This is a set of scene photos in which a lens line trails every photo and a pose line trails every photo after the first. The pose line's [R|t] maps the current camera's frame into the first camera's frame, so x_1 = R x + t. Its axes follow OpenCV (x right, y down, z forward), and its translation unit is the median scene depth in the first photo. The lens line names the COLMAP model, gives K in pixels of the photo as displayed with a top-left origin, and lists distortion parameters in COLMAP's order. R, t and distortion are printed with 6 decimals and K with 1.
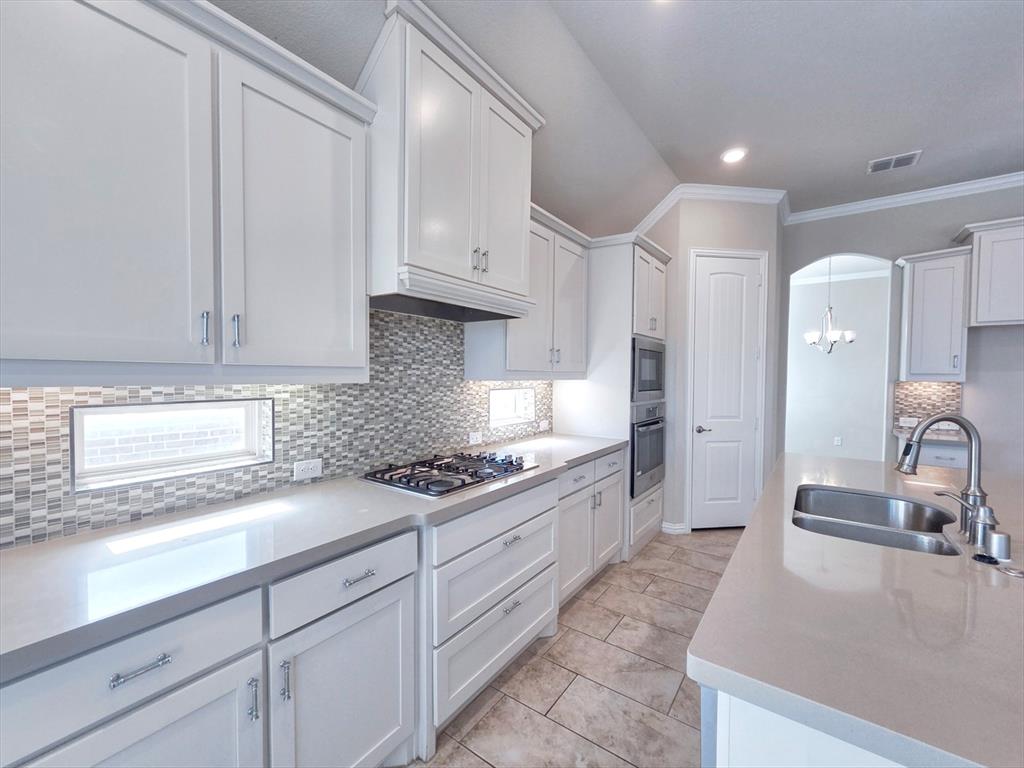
lens RADIAL K [[420.4, 0, 506.7], [0, 420.4, 385.9], [0, 0, 1]] dist [-0.000865, 0.000249]
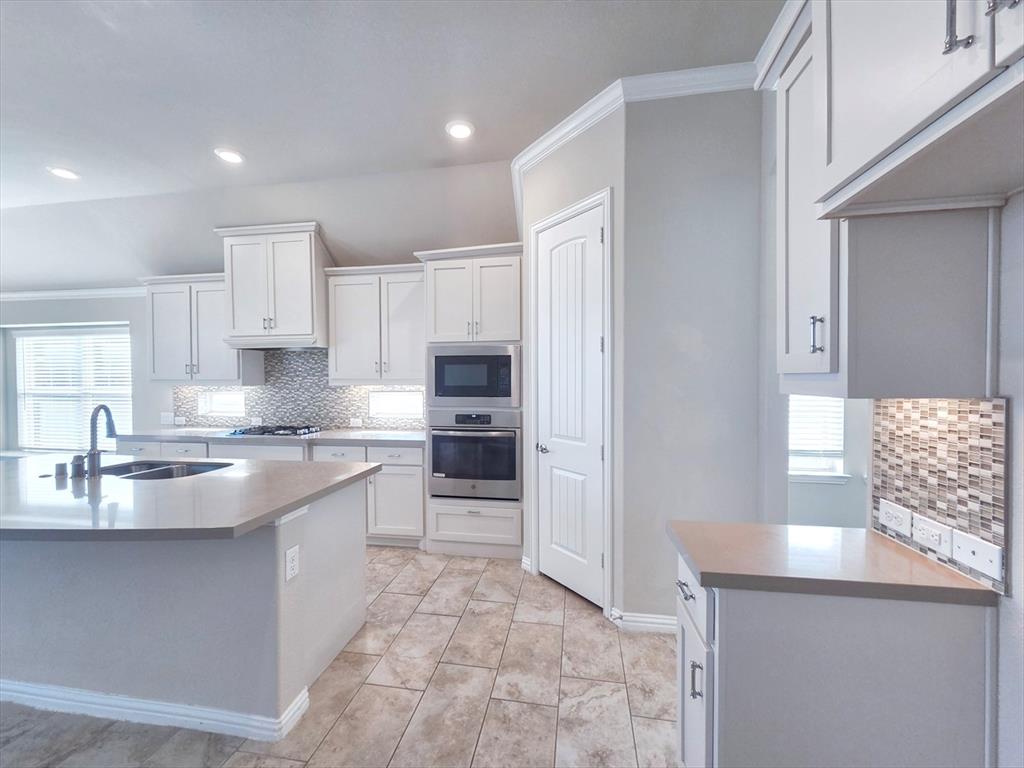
lens RADIAL K [[420.4, 0, 509.0], [0, 420.4, 386.9], [0, 0, 1]] dist [-0.000865, 0.000249]
pose [[0.453491, 0.008301, -0.891222, 1.775647], [-0.016701, 0.999860, 0.000814, -0.020243], [0.891104, 0.014515, 0.453566, 0.906457]]
